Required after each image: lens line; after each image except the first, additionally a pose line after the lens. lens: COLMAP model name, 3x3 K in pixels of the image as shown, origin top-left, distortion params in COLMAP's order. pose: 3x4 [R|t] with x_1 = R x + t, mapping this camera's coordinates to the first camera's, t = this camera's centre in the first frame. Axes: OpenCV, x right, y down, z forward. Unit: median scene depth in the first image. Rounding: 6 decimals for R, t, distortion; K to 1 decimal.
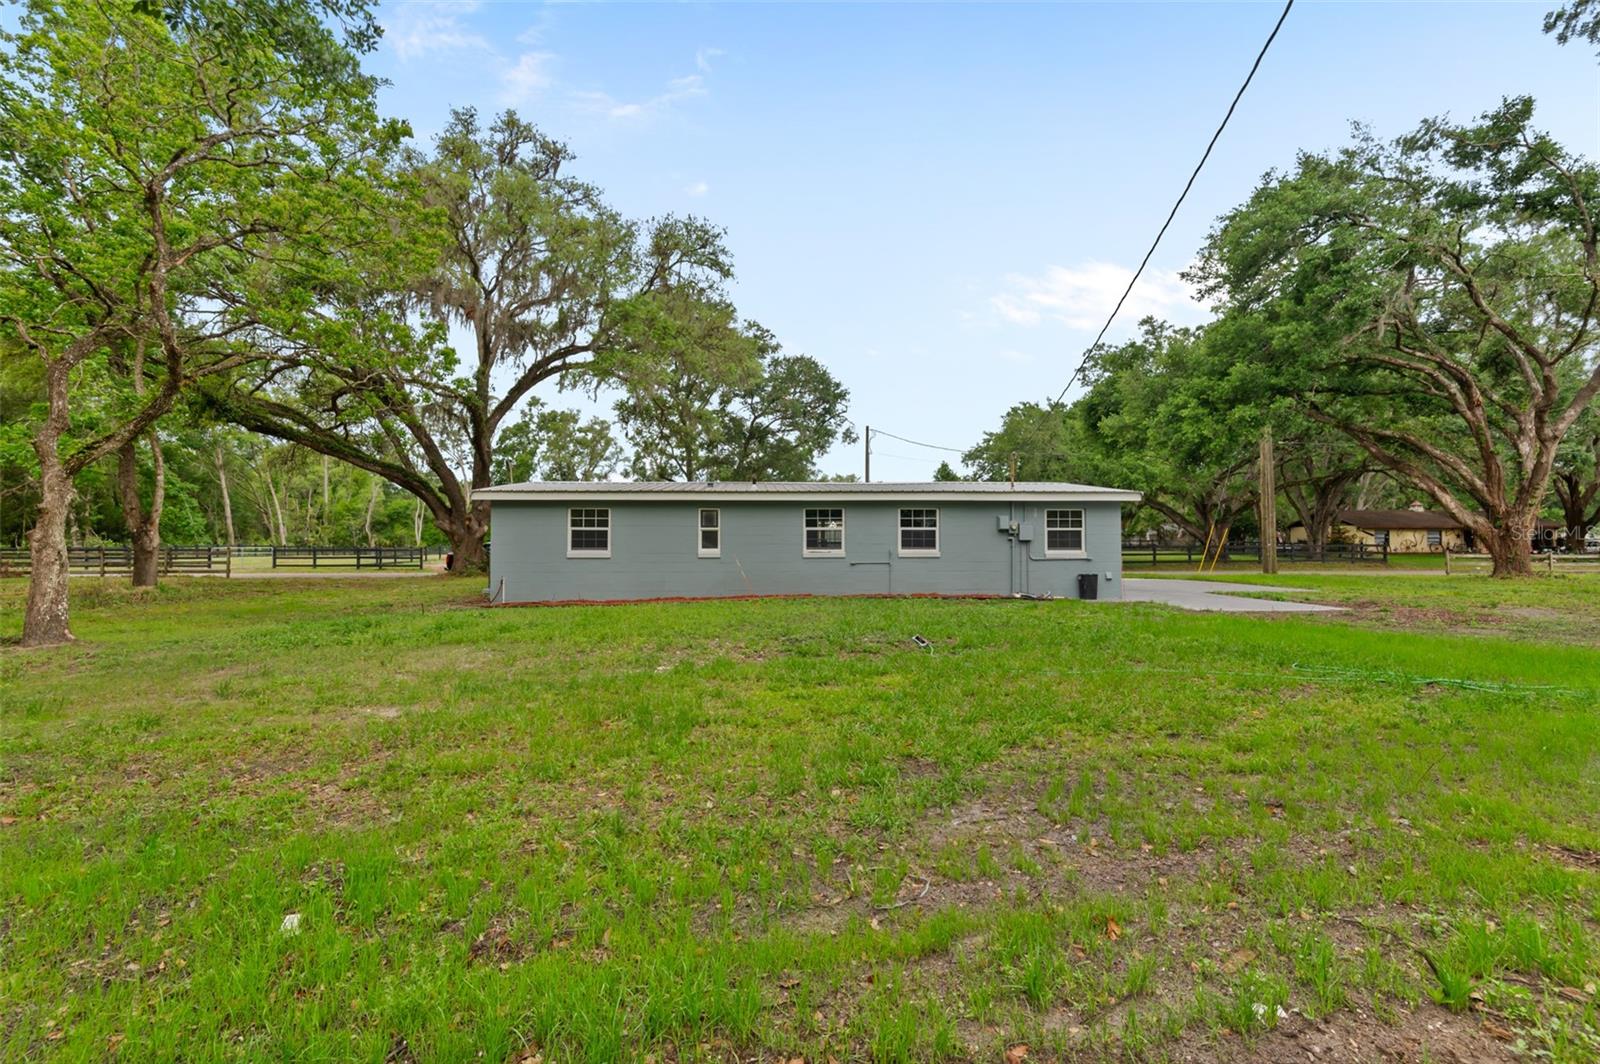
lens RADIAL K [[716.2, 0, 799.7], [0, 716.2, 505.4], [0, 0, 1]] dist [-0.001221, -0.000064]
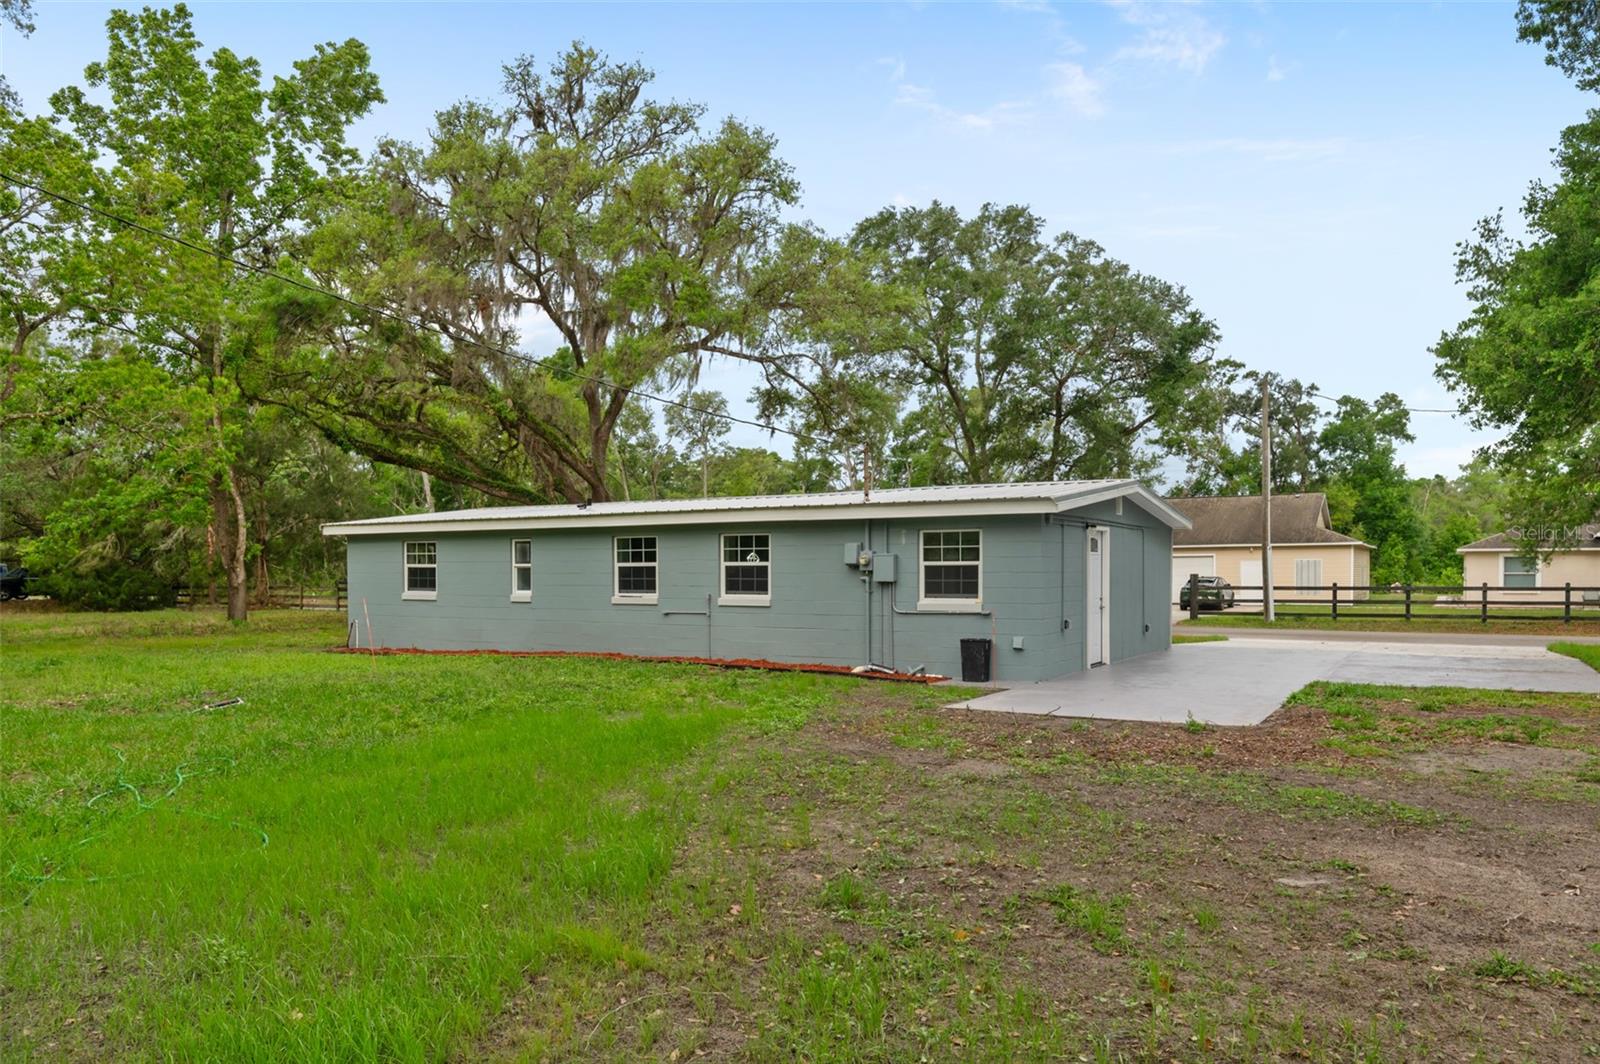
lens RADIAL K [[1156.3, 0, 800.0], [0, 1156.3, 548.6], [0, 0, 1]] dist [-0.056098, 0.010104]
pose [[0.816591, -0.011565, -0.577101, 0.832943], [0.023354, 0.999643, 0.013014, 0.005016], [0.576744, -0.024105, 0.816569, 0.136163]]
